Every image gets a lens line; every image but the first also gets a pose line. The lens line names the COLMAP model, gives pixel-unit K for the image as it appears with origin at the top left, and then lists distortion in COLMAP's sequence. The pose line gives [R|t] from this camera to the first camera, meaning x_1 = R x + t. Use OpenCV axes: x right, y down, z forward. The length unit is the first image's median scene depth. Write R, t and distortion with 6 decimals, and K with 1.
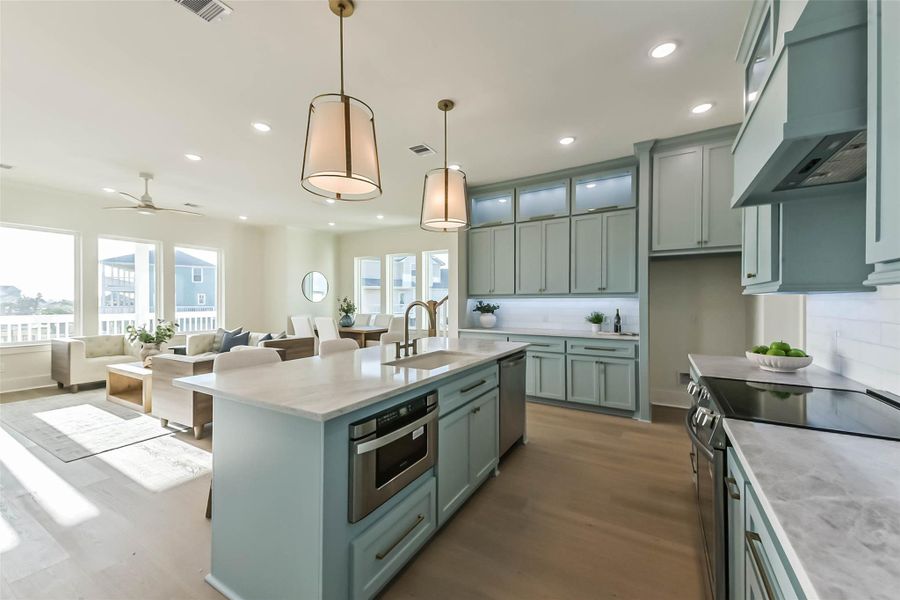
lens RADIAL K [[349.6, 0, 448.2], [0, 349.6, 301.1], [0, 0, 1]] dist [0.066878, -0.024208]
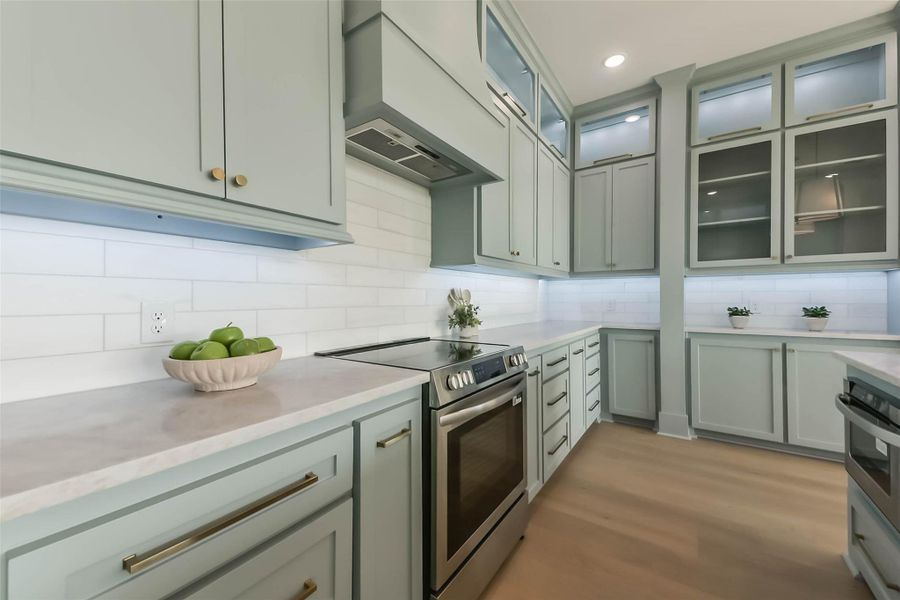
lens RADIAL K [[355.3, 0, 448.4], [0, 355.3, 299.0], [0, 0, 1]] dist [0.062690, -0.025150]
pose [[-0.998954, 0.005055, 0.045444, 0.260863], [0.004982, 0.999986, -0.001726, 0.033481], [-0.045452, -0.001498, -0.998965, 0.646724]]
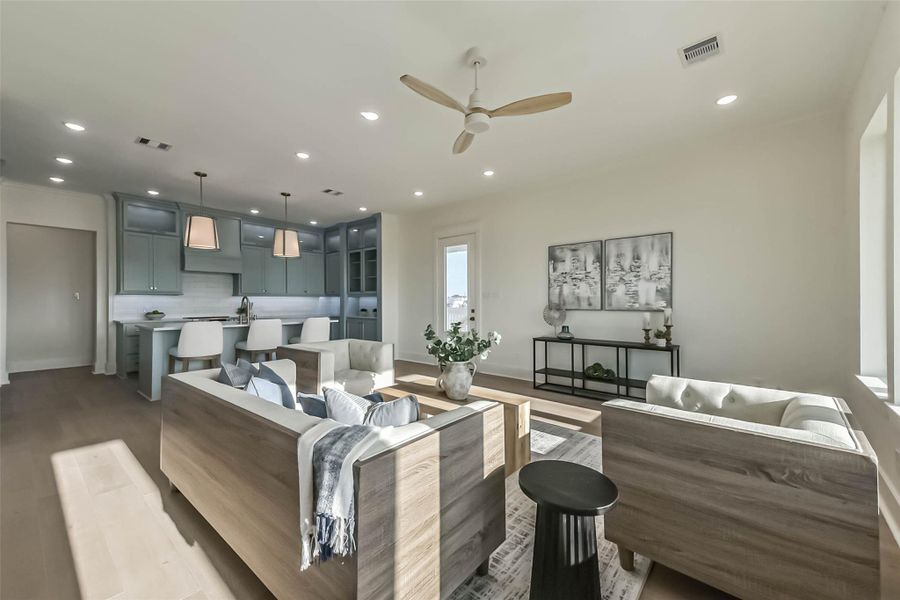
lens RADIAL K [[354.9, 0, 447.1], [0, 354.9, 301.3], [0, 0, 1]] dist [0.091718, -0.034157]
pose [[-0.984171, 0.001324, 0.177217, -0.927492], [0.000484, 0.999988, -0.004788, 0.022932], [-0.177222, -0.004627, -0.984160, 1.615451]]
